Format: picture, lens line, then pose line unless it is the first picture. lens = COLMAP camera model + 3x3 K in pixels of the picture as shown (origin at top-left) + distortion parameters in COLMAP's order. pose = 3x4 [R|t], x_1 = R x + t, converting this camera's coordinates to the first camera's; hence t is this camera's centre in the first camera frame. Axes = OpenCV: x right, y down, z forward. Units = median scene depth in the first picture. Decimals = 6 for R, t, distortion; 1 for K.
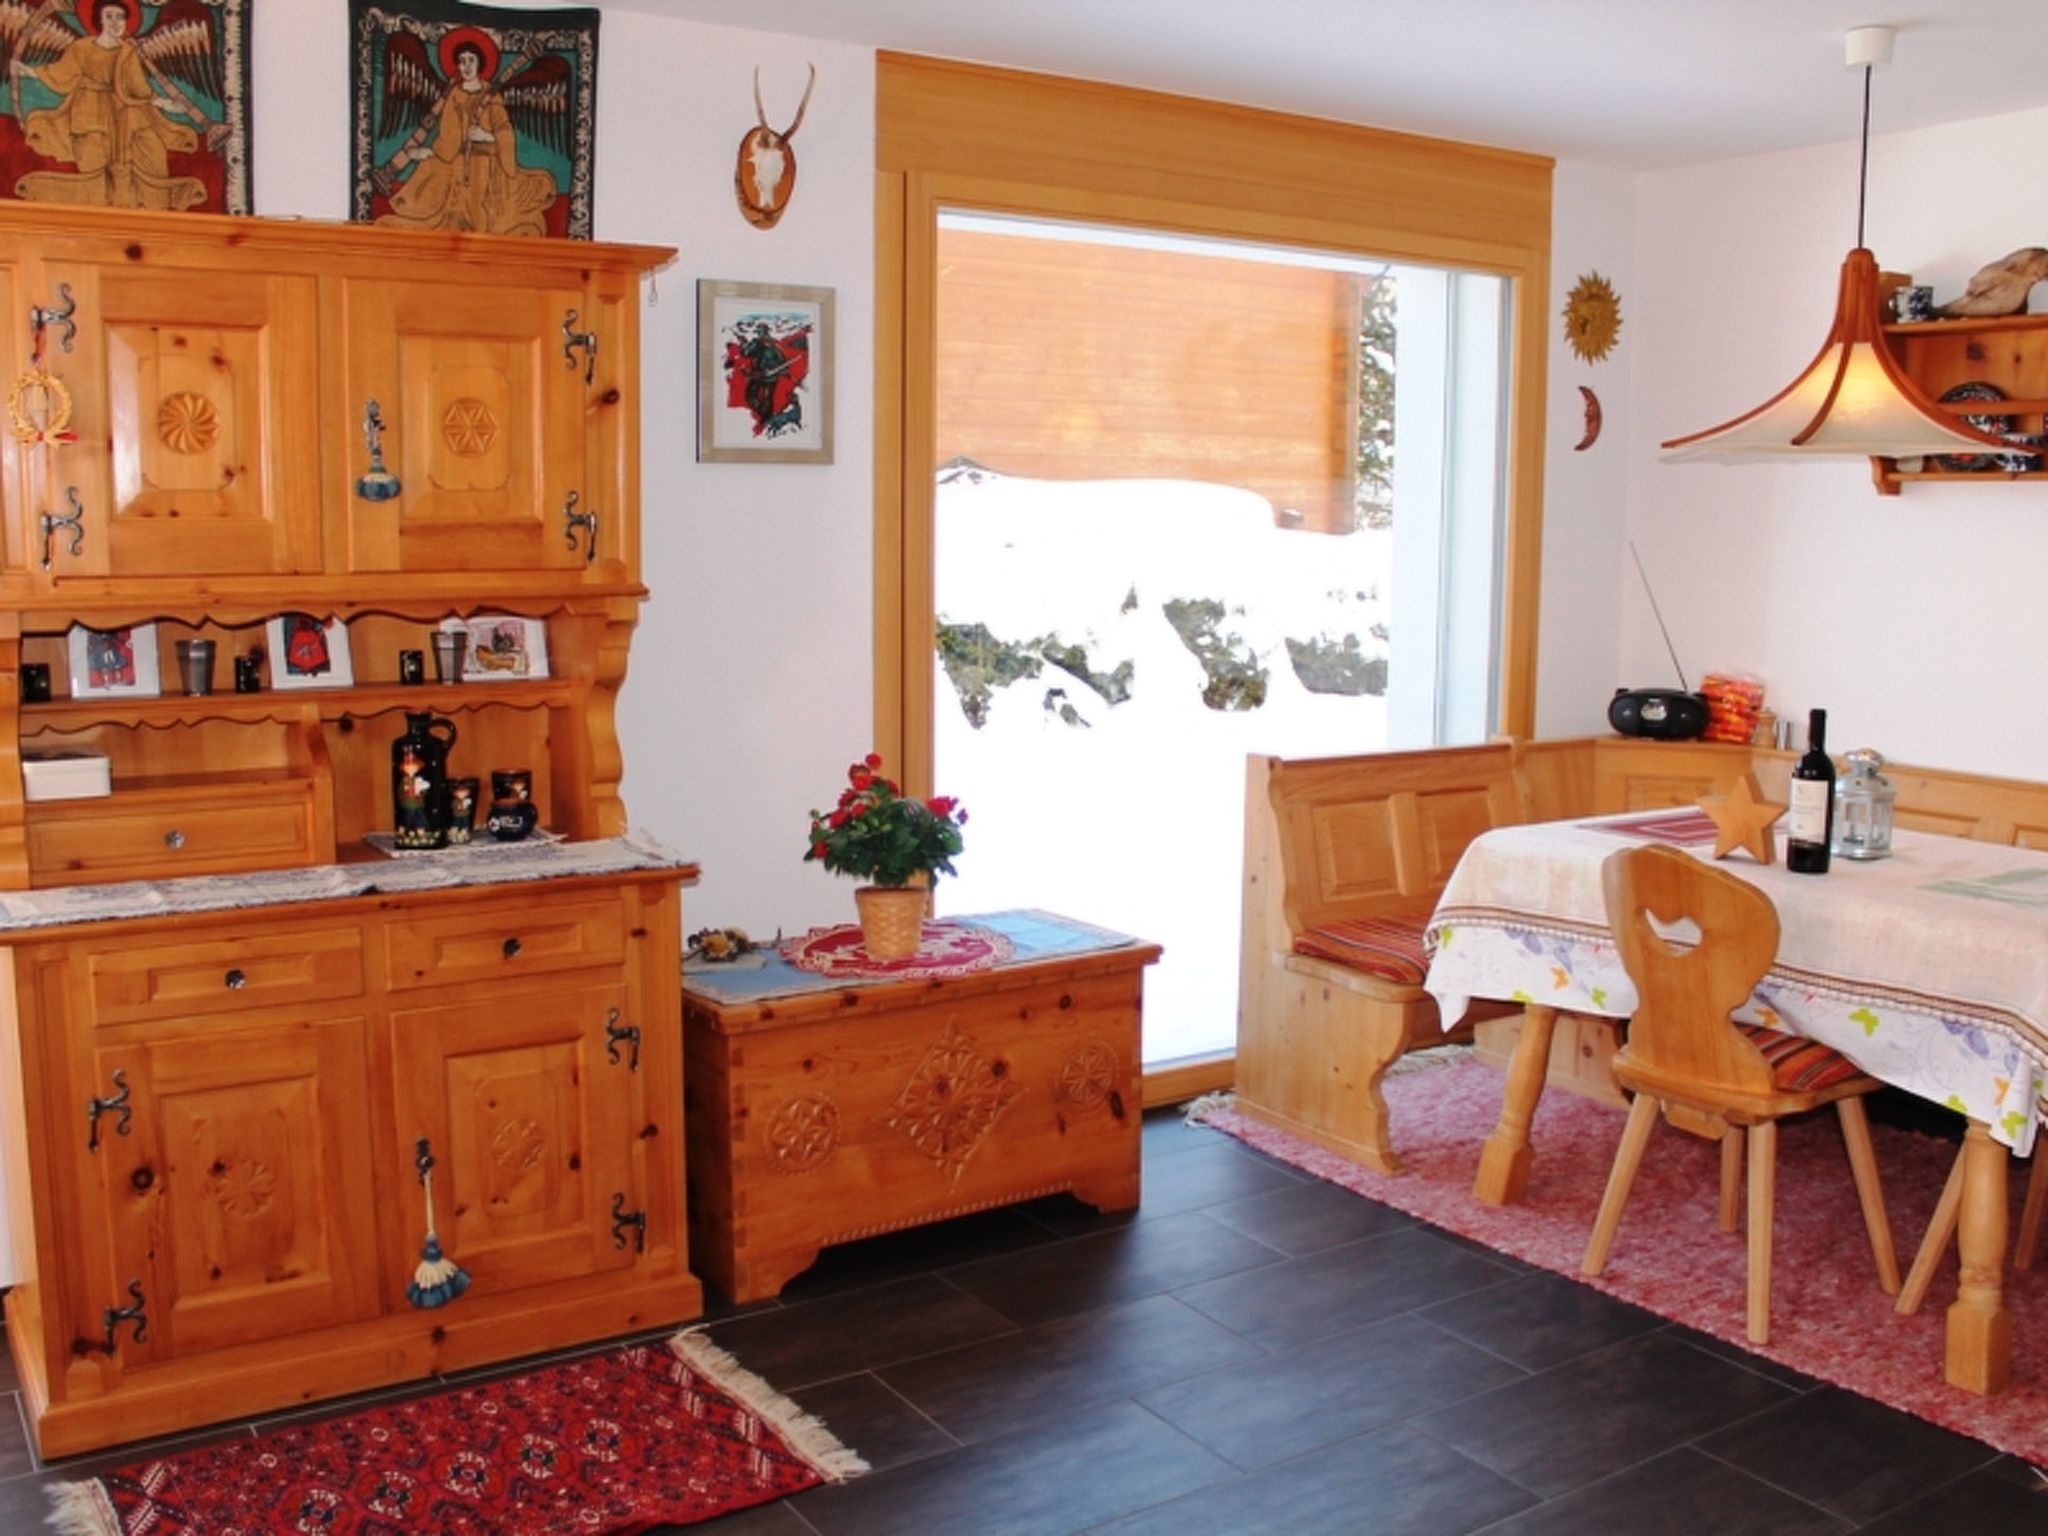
lens RADIAL K [[1944.6, 0, 1048.4], [0, 1944.6, 776.0], [0, 0, 1]] dist [-0.162319, 0.144387]
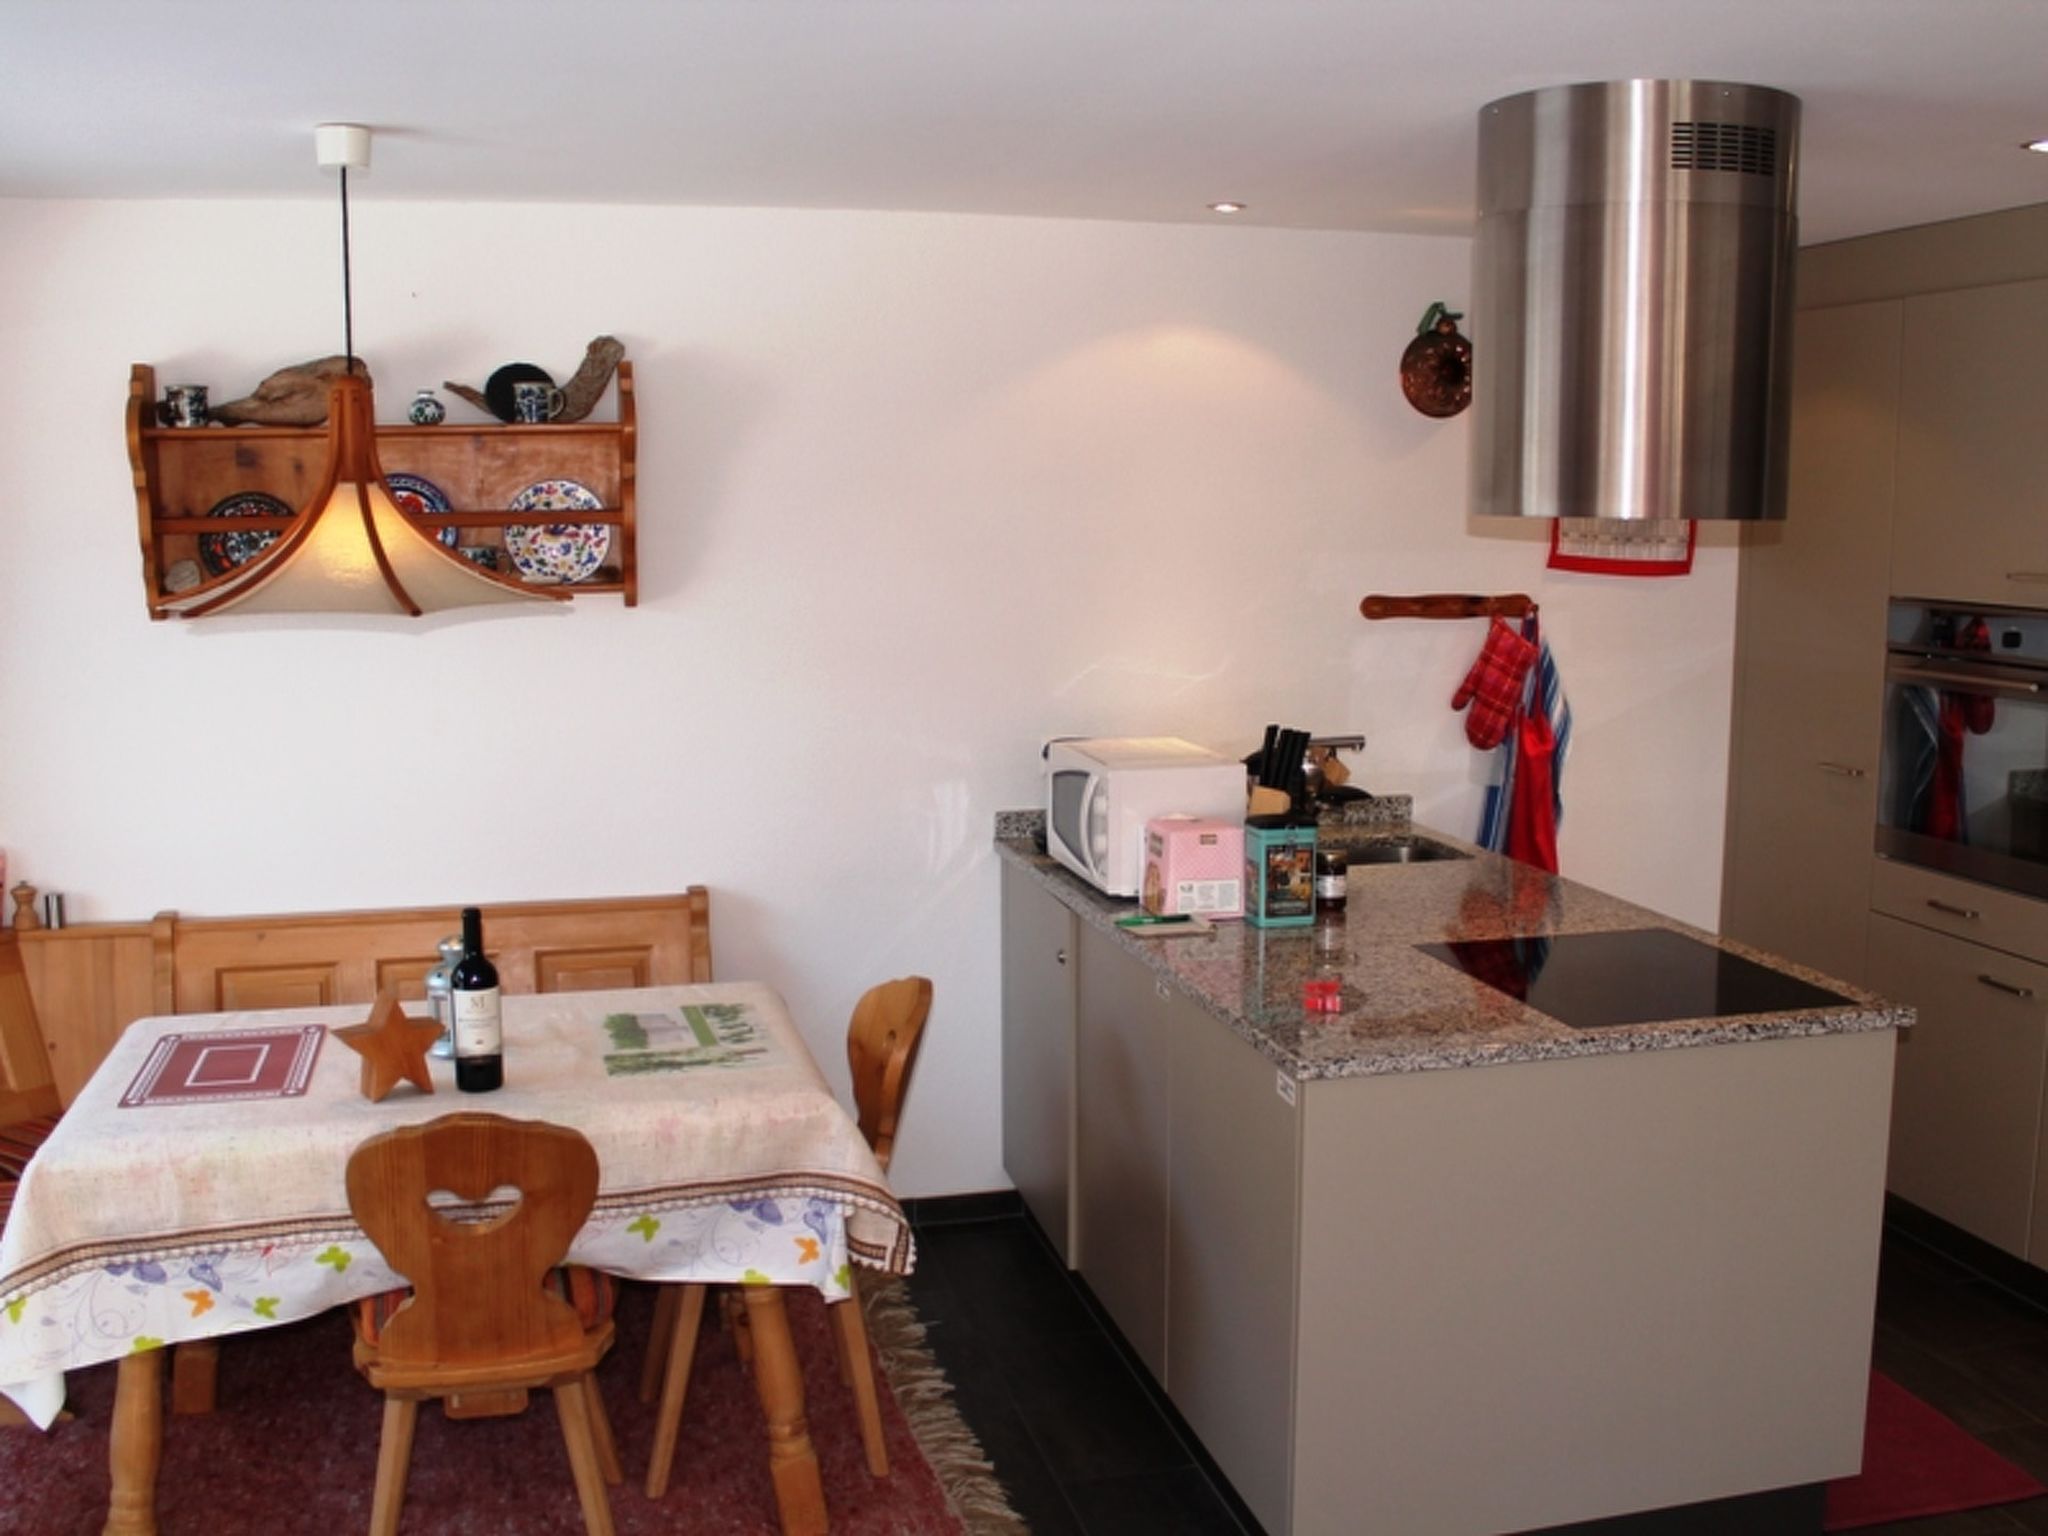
lens RADIAL K [[1988.7, 0, 1024.0], [0, 1988.7, 768.0], [0, 0, 1]] dist [-0.160566, 0.160073]
pose [[0.328453, -0.142689, 0.933680, -0.349211], [0.134787, 0.985487, 0.103191, -0.155548], [-0.934854, 0.091955, 0.342918, 0.425017]]
